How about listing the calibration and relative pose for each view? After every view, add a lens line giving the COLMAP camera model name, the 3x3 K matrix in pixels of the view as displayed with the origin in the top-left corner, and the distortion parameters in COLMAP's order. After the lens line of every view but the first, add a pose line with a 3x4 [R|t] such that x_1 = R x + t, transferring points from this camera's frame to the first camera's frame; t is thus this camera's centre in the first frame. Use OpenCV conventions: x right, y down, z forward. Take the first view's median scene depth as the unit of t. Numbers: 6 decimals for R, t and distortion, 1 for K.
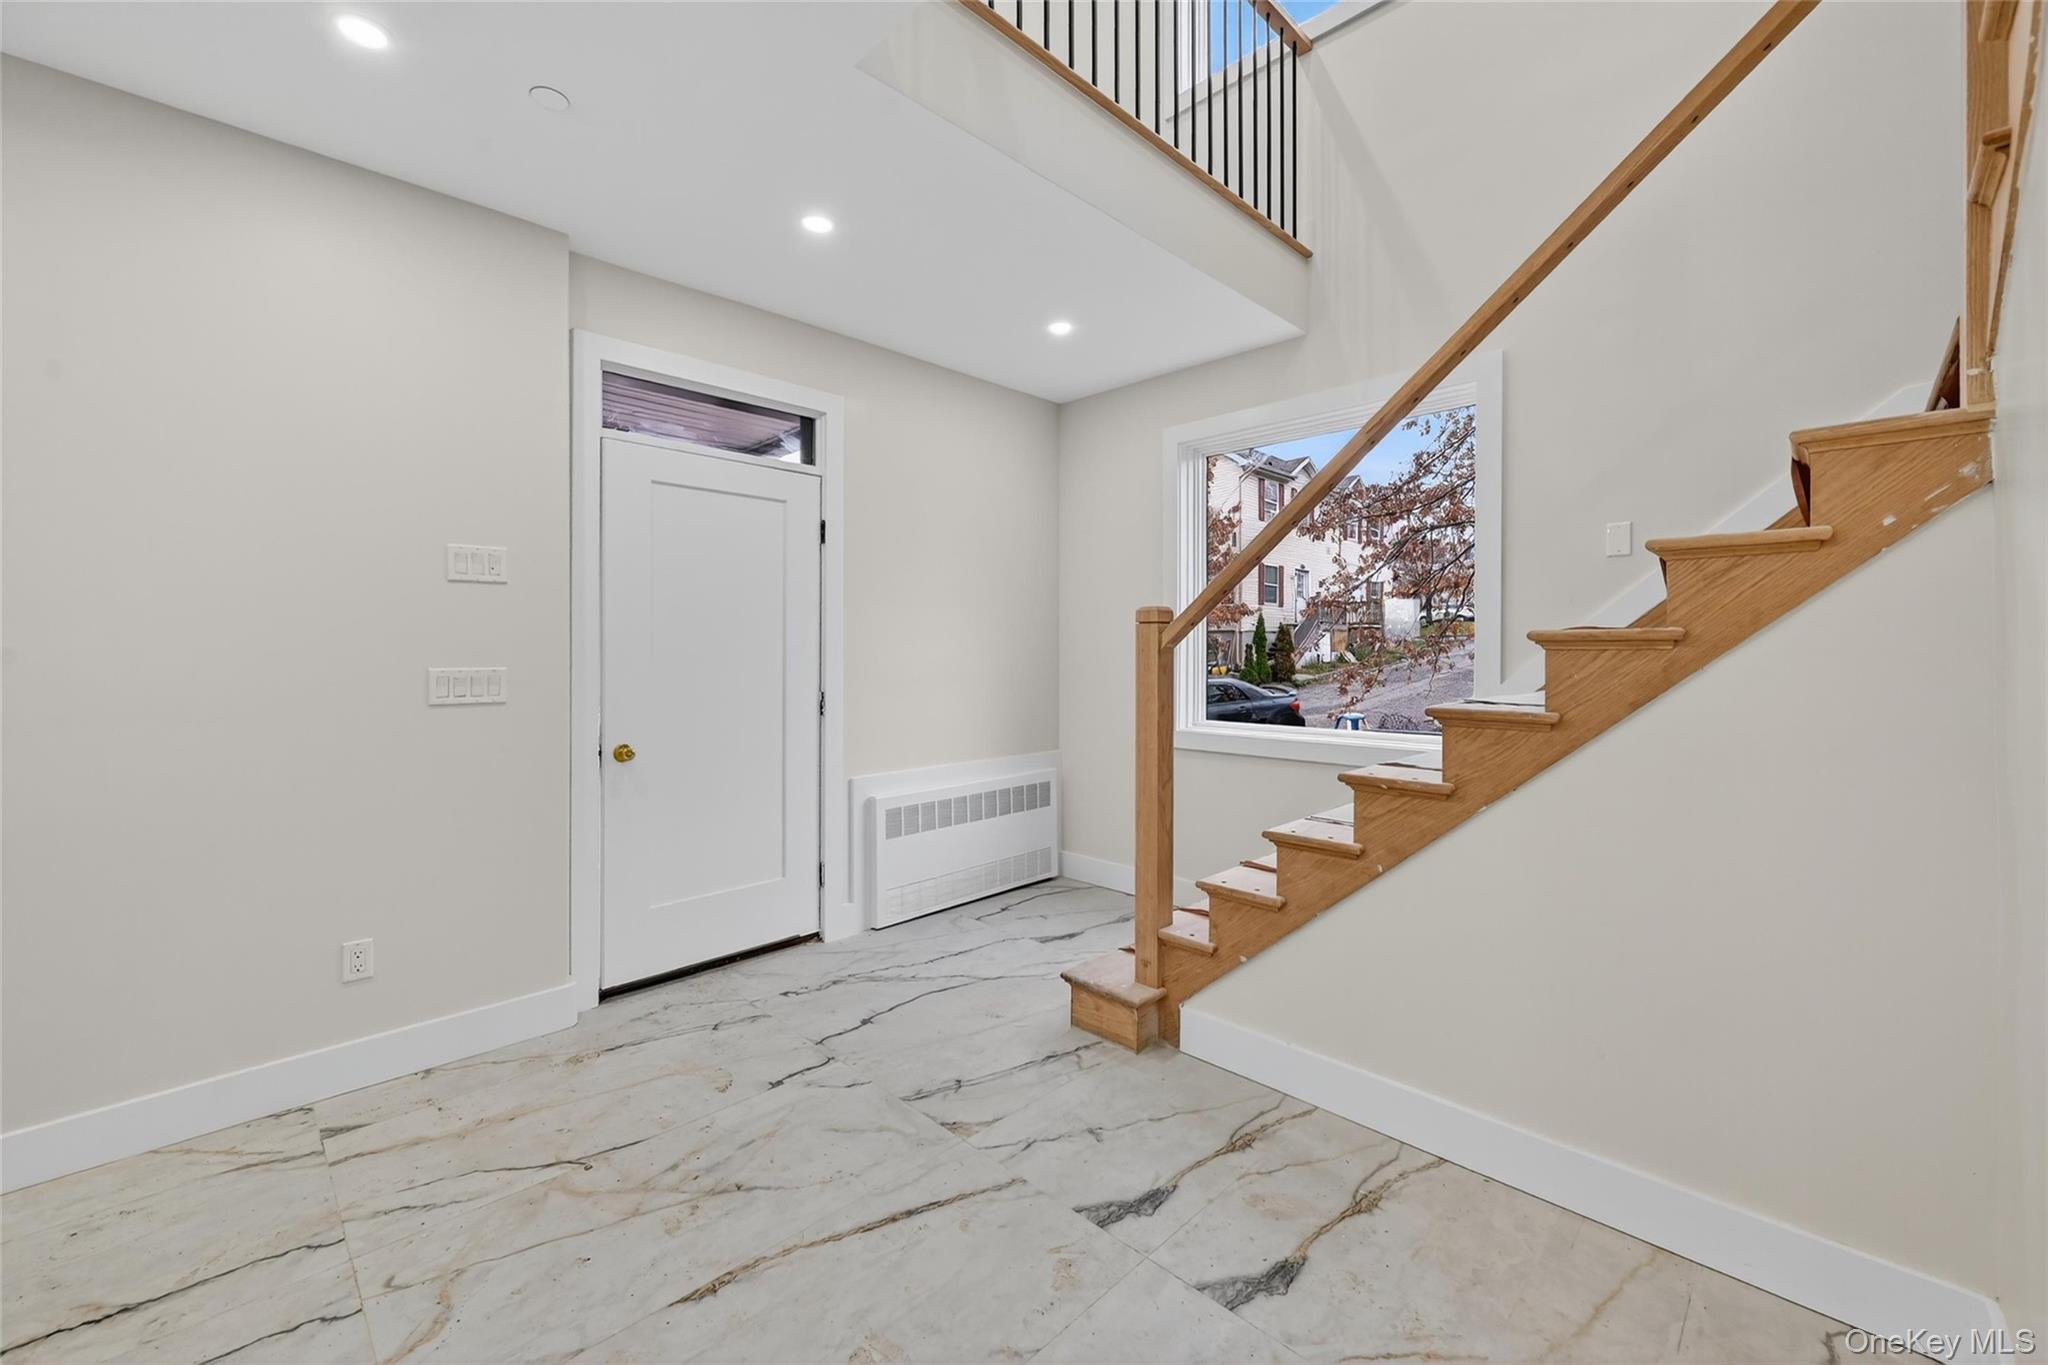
lens RADIAL K [[813.9, 0, 1024.0], [0, 813.9, 682.5], [0, 0, 1]] dist [0.001279, 0.000145]
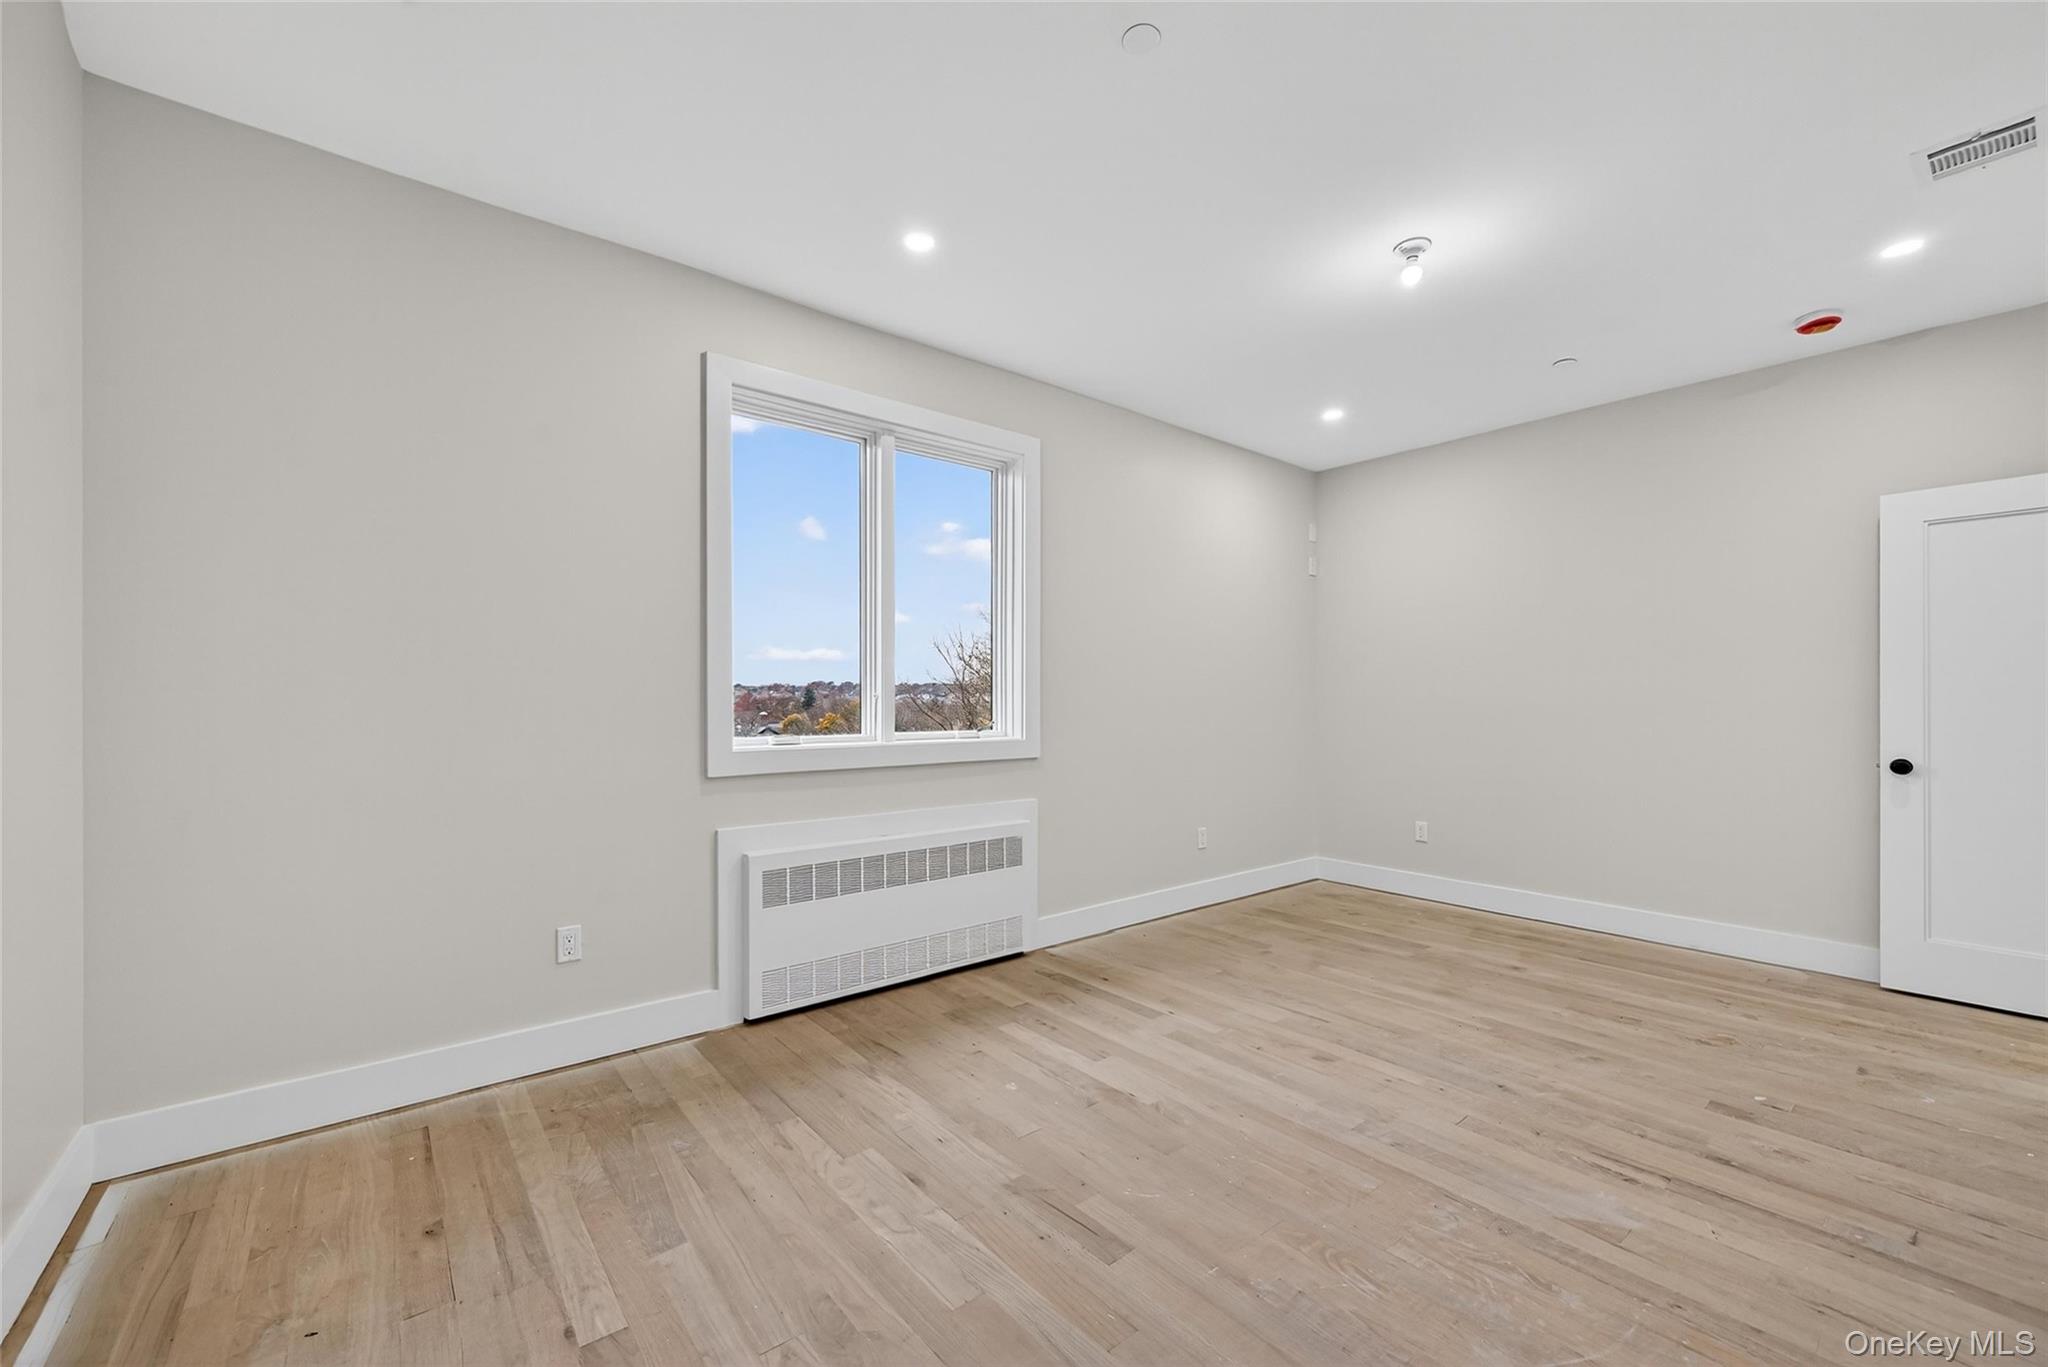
lens RADIAL K [[809.2, 0, 1040.2], [0, 809.2, 708.3], [0, 0, 1]] dist [-0.002055, -0.000282]
pose [[0.987506, 0.014659, -0.156898, 0.196409], [-0.015099, 0.999885, -0.001613, -0.004853], [0.156857, 0.003961, 0.987613, 0.230029]]
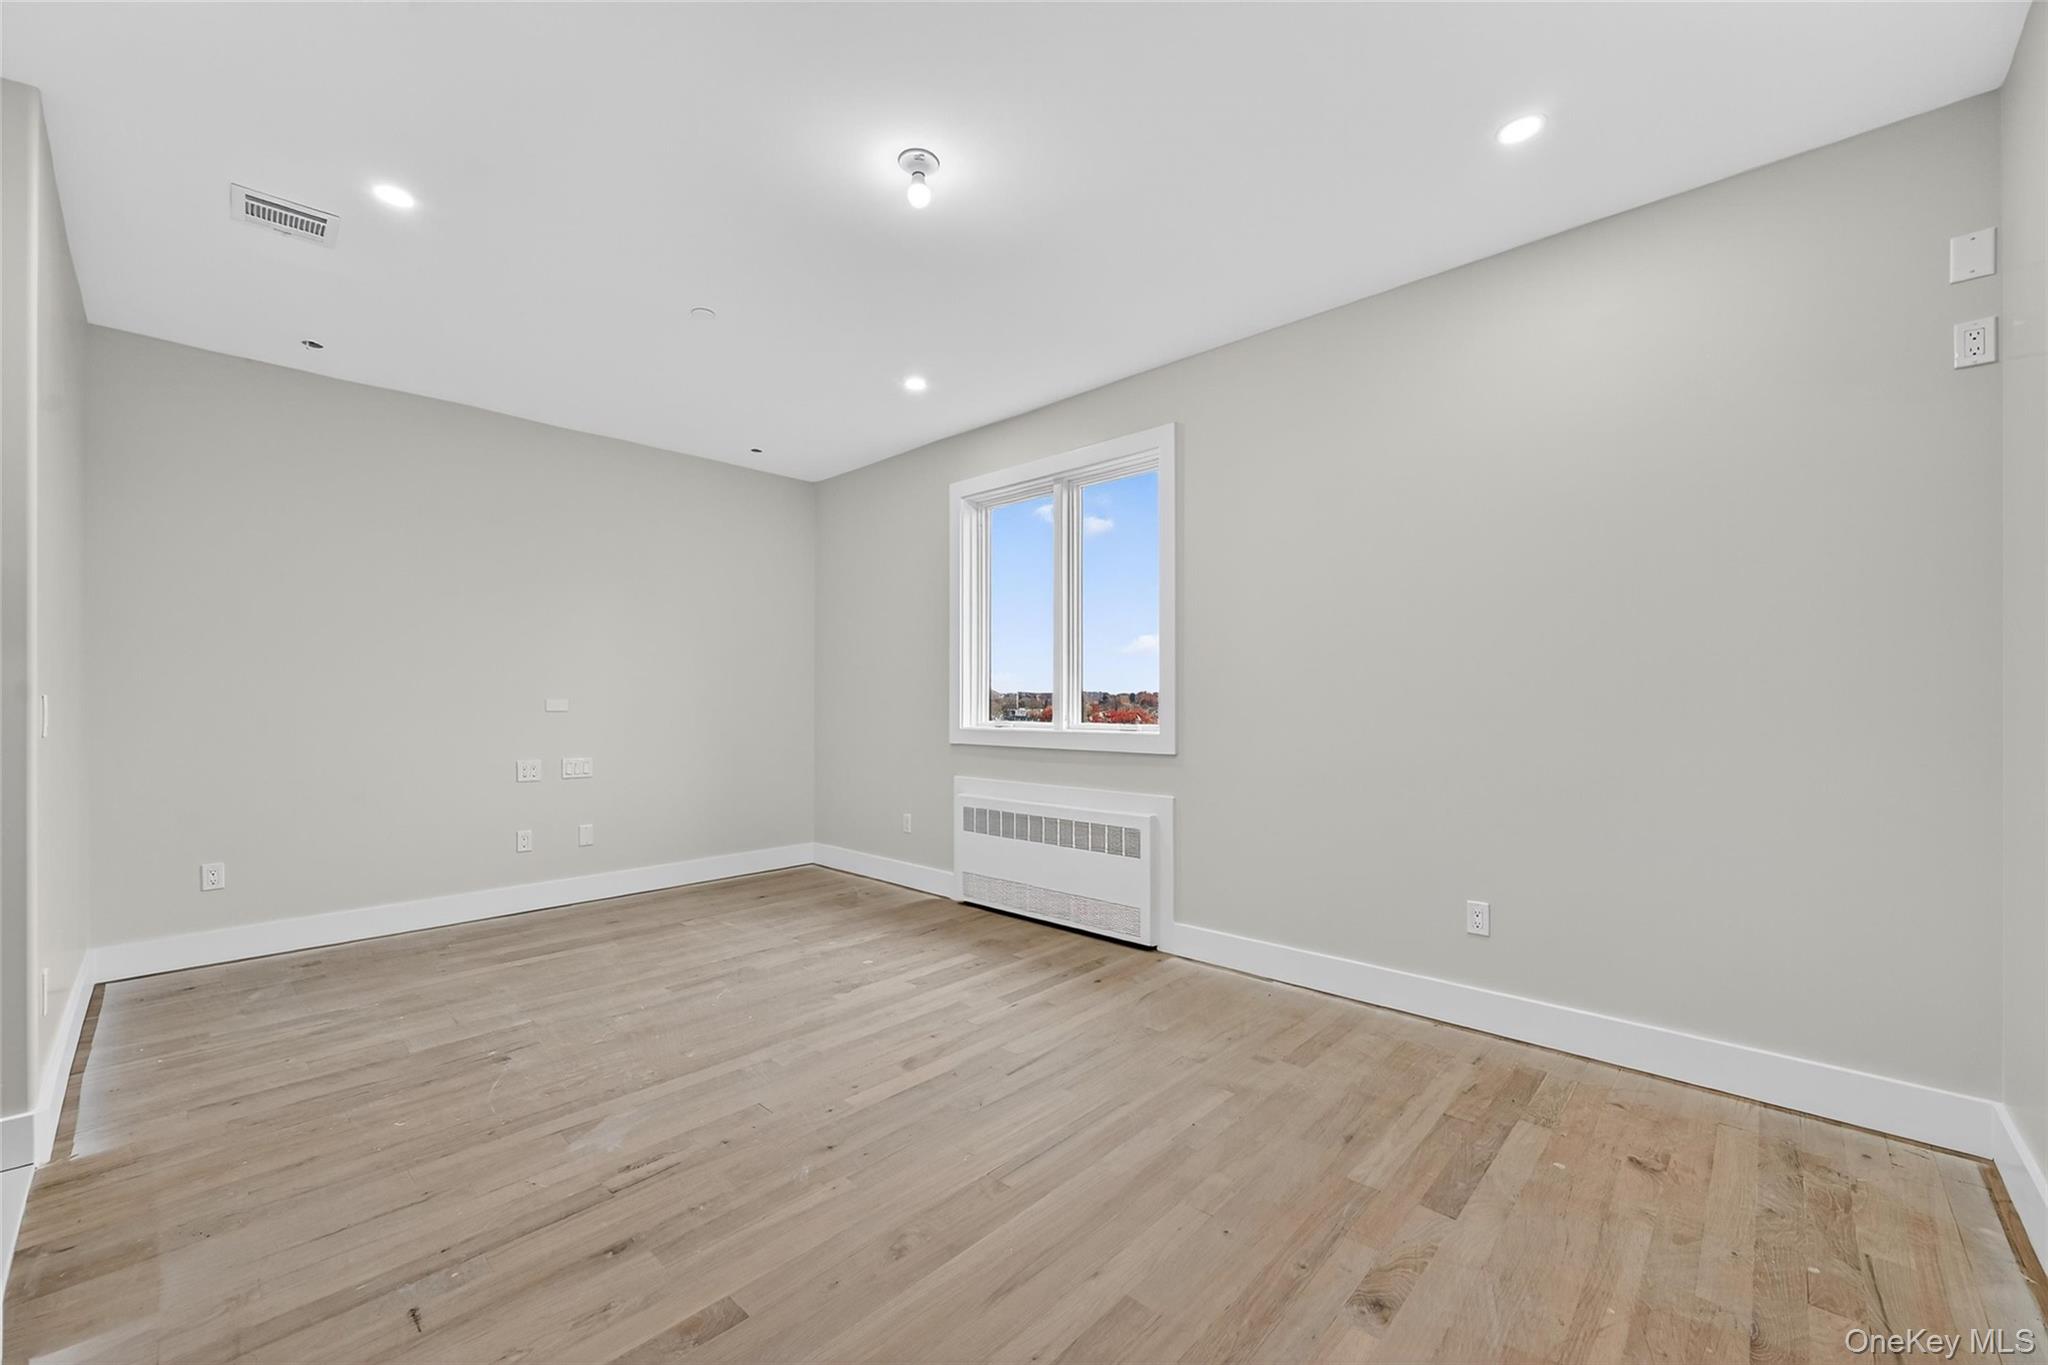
lens RADIAL K [[813.9, 0, 1024.0], [0, 813.9, 682.5], [0, 0, 1]] dist [0.001279, 0.000145]
pose [[-0.034420, -0.004743, -0.999396, 0.960361], [-0.008077, 0.999957, -0.004467, -0.024348], [0.999375, 0.007918, -0.034457, 1.018671]]
